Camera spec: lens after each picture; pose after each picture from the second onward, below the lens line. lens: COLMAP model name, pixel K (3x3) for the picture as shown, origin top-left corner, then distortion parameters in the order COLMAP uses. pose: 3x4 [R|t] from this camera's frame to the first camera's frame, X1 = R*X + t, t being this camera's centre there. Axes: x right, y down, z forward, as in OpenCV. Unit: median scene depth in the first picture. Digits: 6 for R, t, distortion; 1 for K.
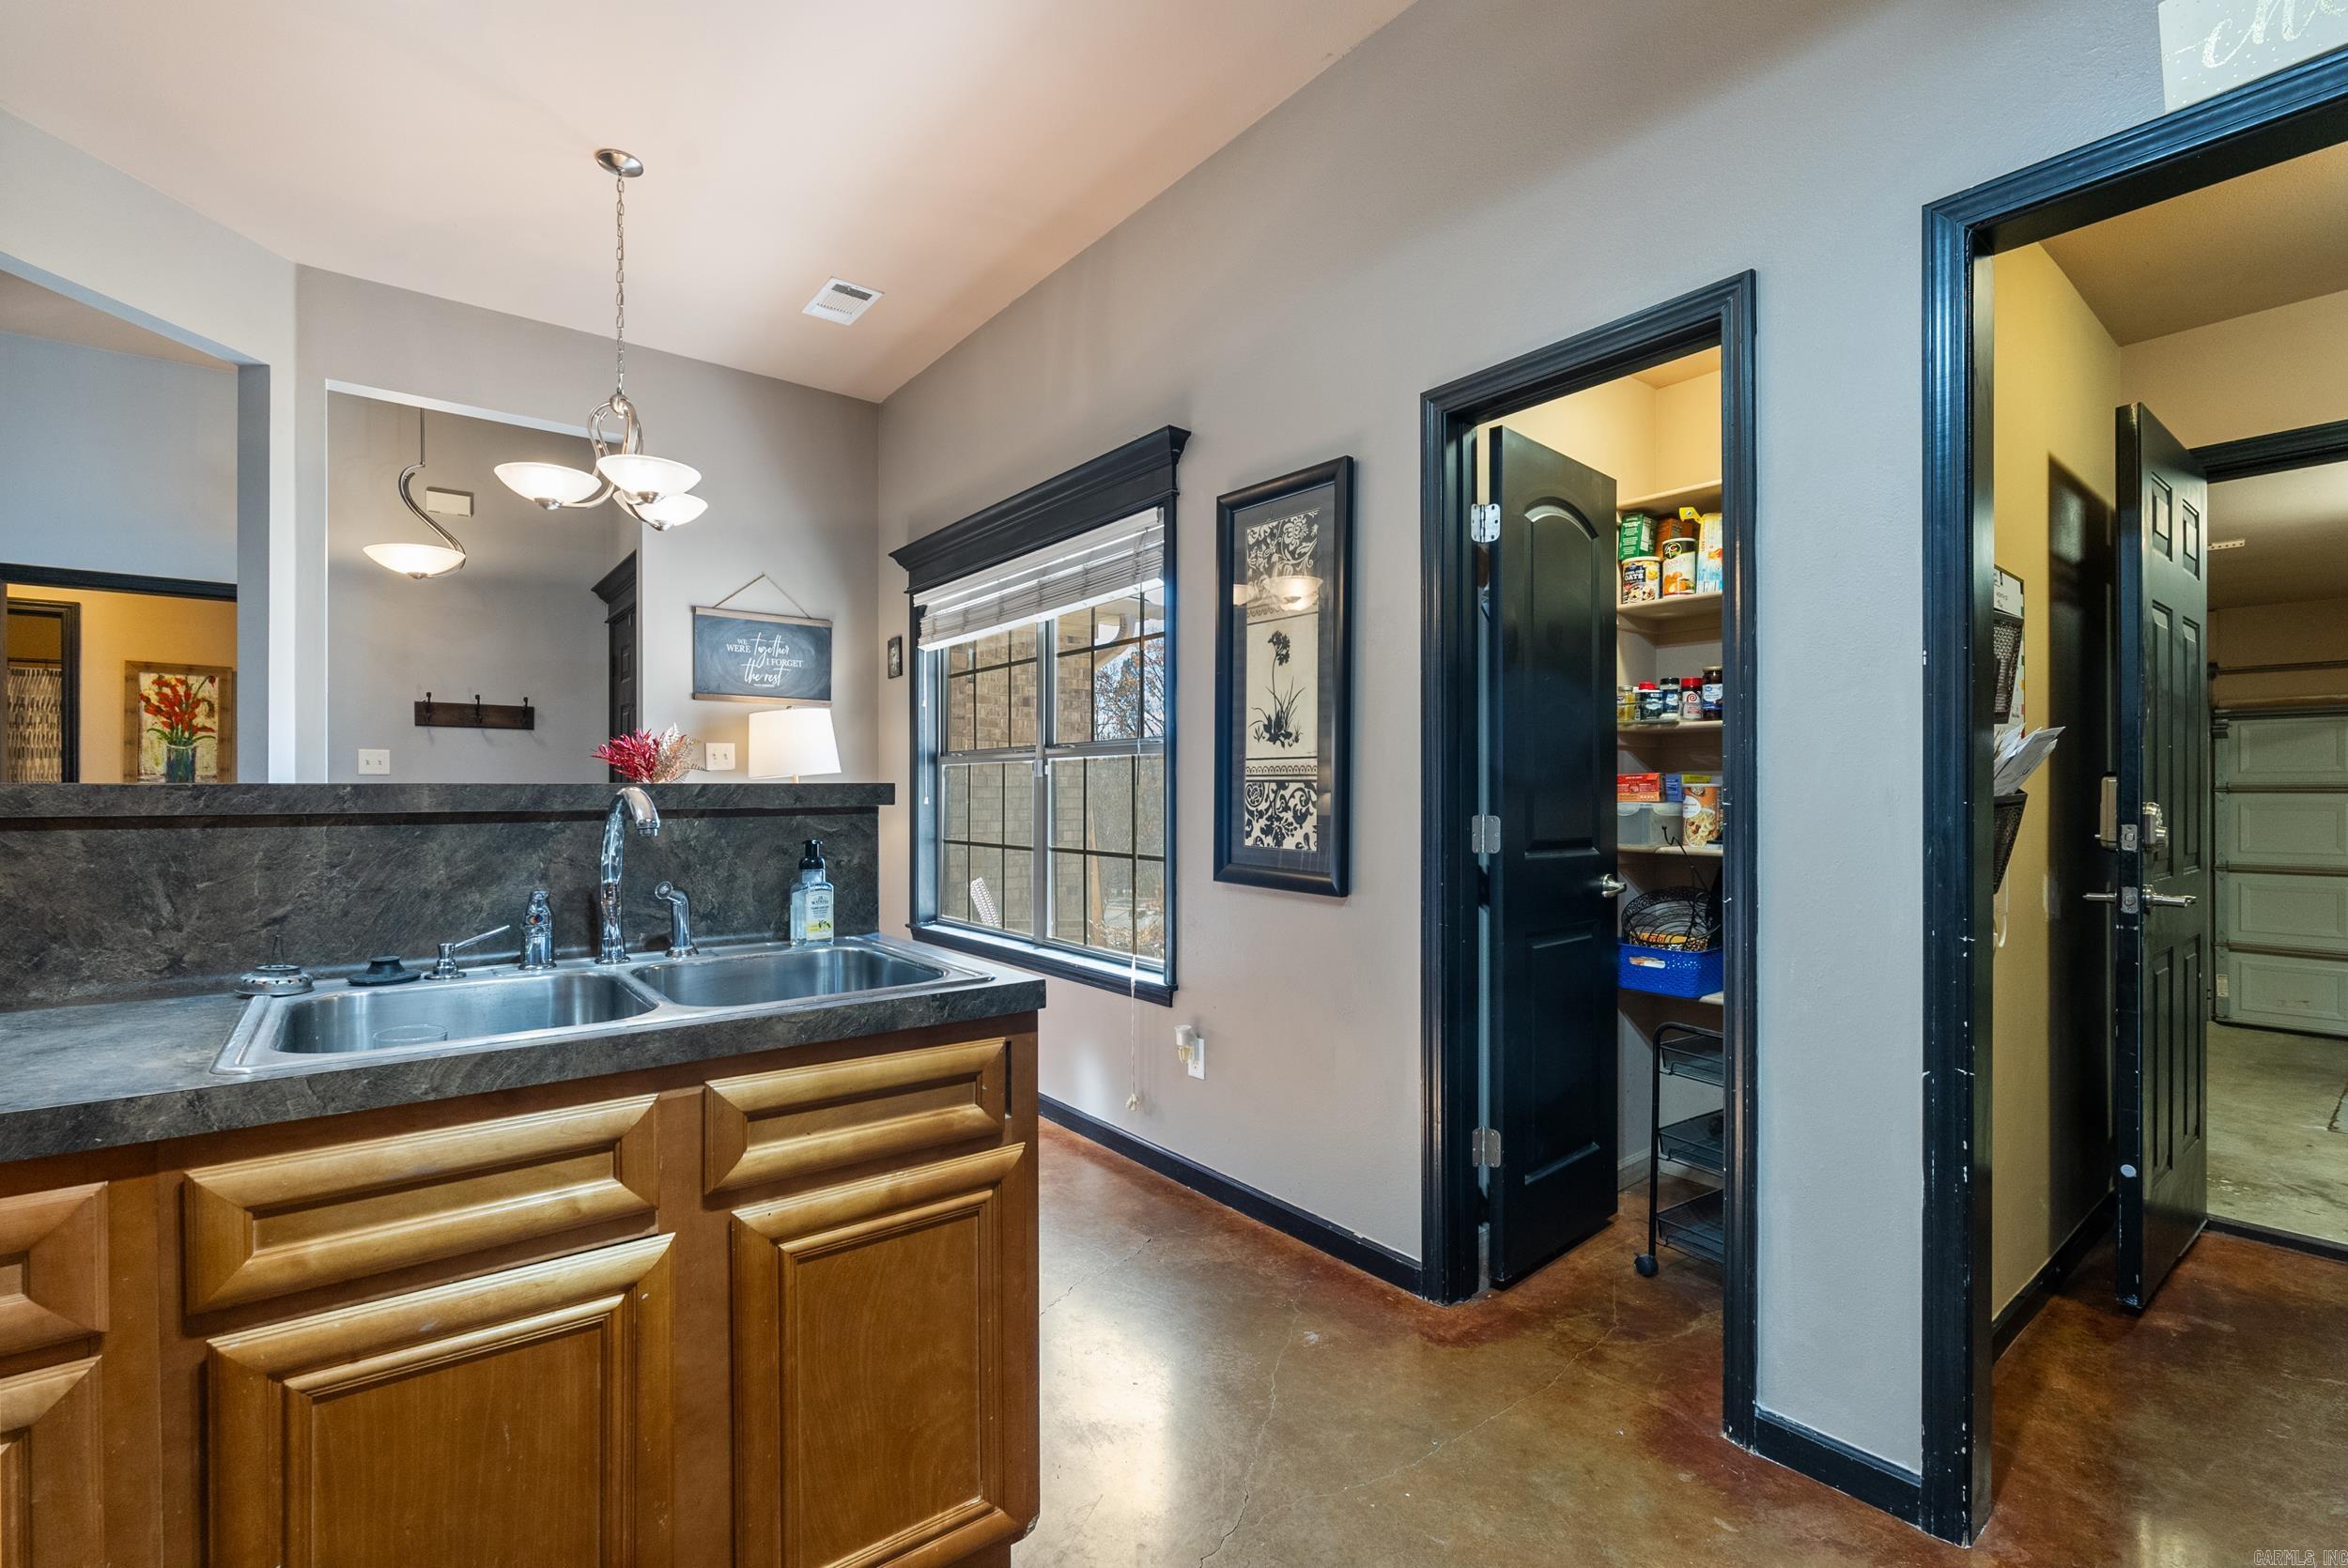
lens RADIAL K [[1037.3, 0, 1179.6], [0, 1037.3, 791.4], [0, 0, 1]] dist [-0.007774, 0.000095]
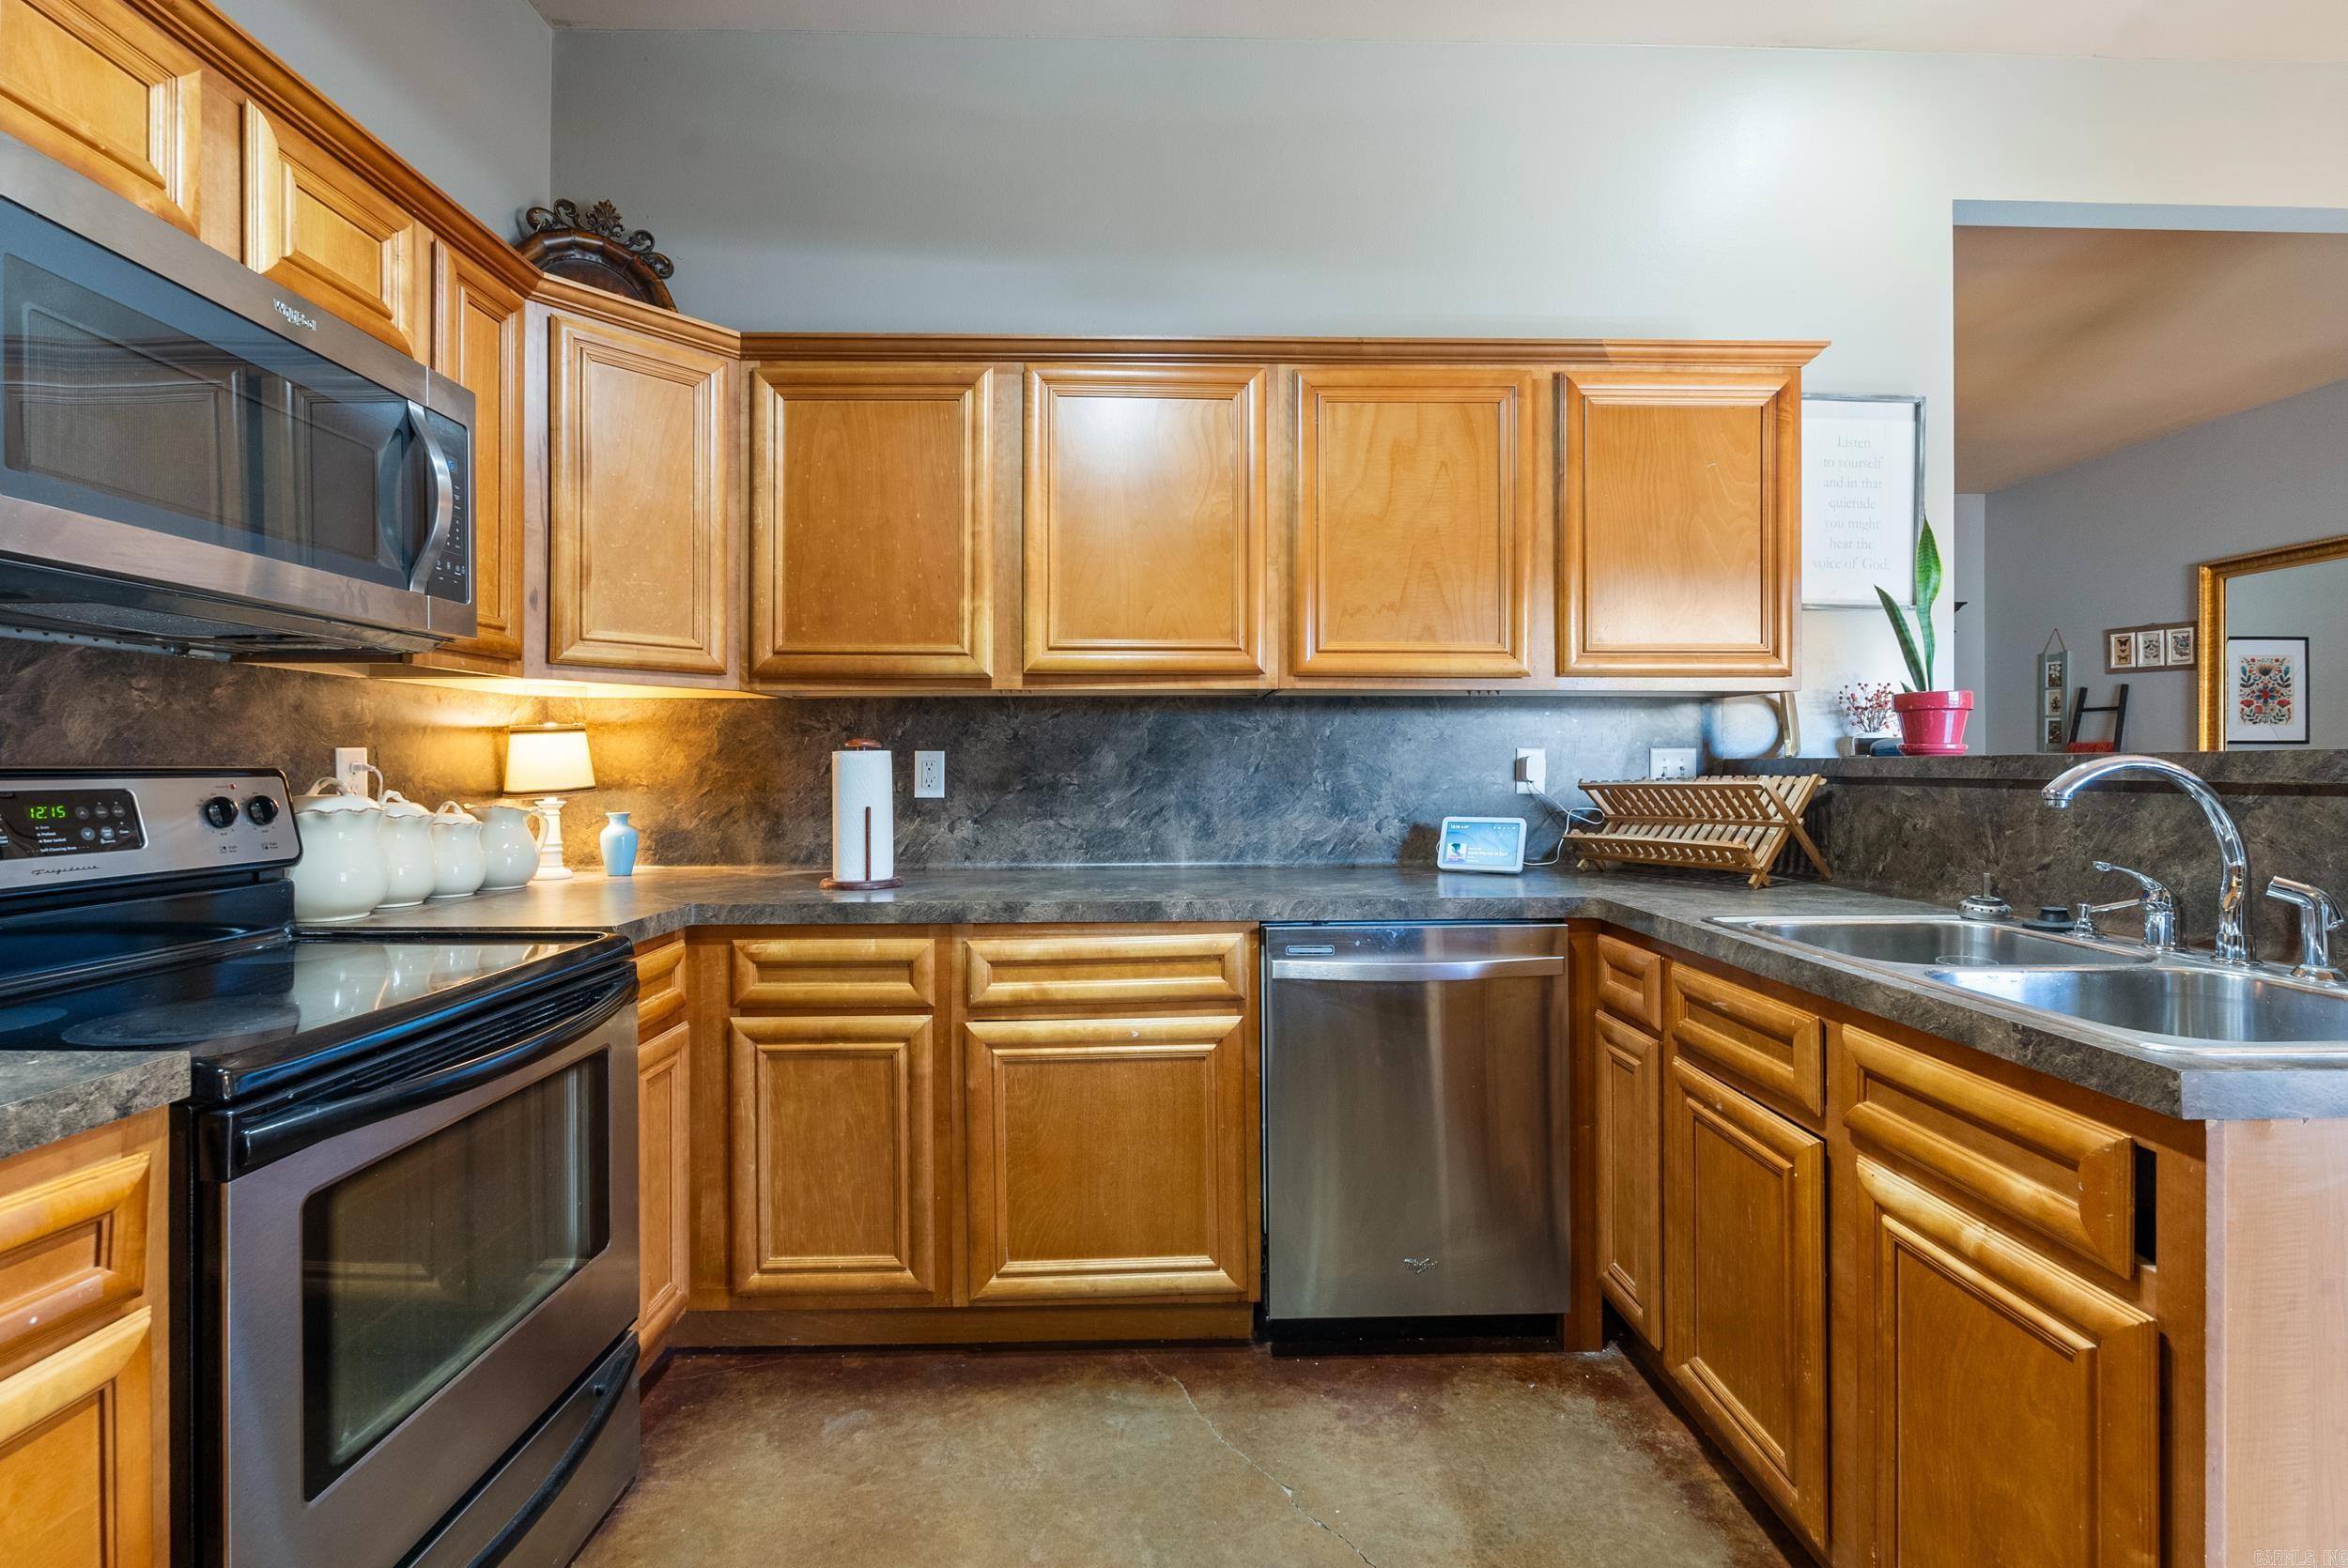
lens RADIAL K [[1043.4, 0, 1178.8], [0, 1043.4, 759.9], [0, 0, 1]] dist [-0.002845, 0.000547]
pose [[-0.597855, -0.001828, -0.801602, 0.353666], [0.002069, 0.999991, -0.003823, 0.000949], [0.801602, -0.003944, -0.597846, 0.451870]]
